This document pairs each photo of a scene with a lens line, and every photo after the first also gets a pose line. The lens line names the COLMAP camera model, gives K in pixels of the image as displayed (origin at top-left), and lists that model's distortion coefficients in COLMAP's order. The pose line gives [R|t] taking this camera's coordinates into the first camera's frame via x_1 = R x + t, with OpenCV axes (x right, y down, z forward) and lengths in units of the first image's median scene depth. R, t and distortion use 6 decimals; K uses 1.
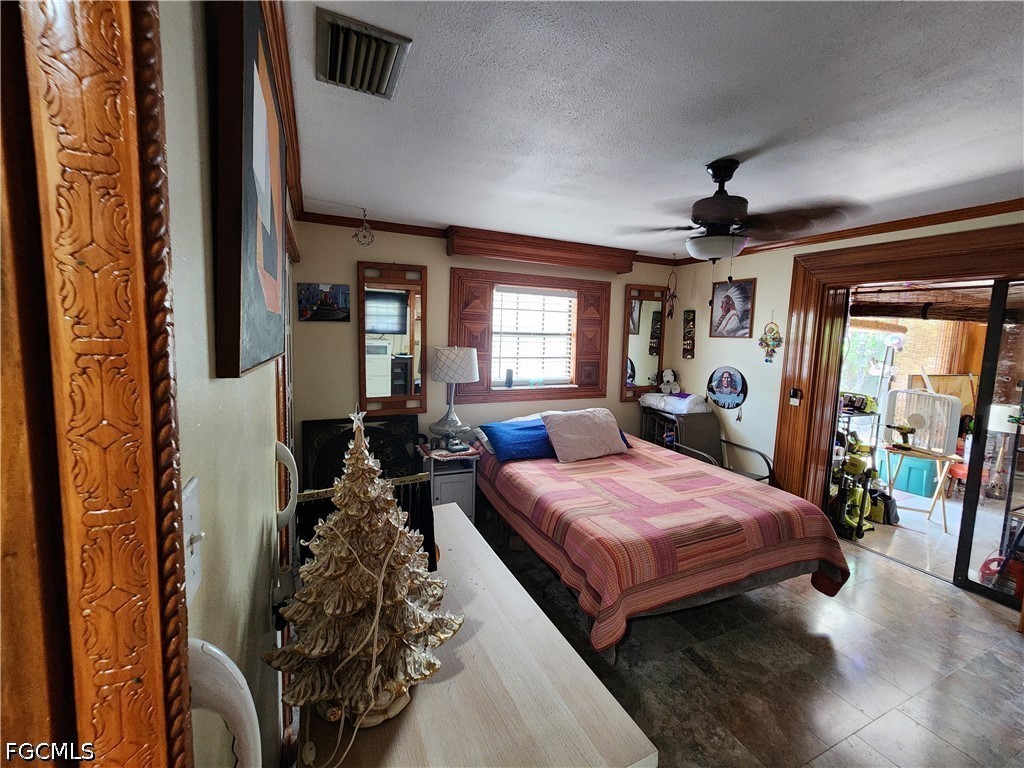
lens RADIAL K [[418.4, 0, 506.3], [0, 418.4, 371.3], [0, 0, 1]] dist [-0.001176, -0.000045]
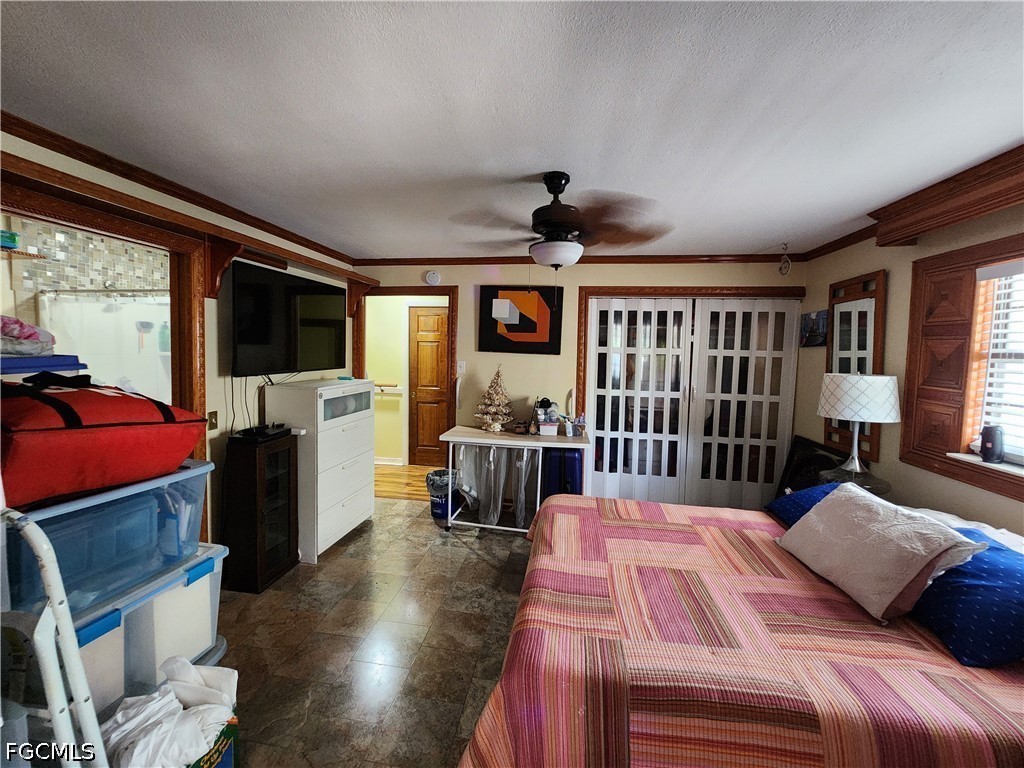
lens RADIAL K [[418.4, 0, 506.3], [0, 418.4, 371.3], [0, 0, 1]] dist [-0.001176, -0.000045]
pose [[-0.536003, 0.002478, -0.844212, 0.985229], [-0.120859, 0.989470, 0.079640, -0.052603], [0.835520, 0.144718, -0.530060, 1.015612]]
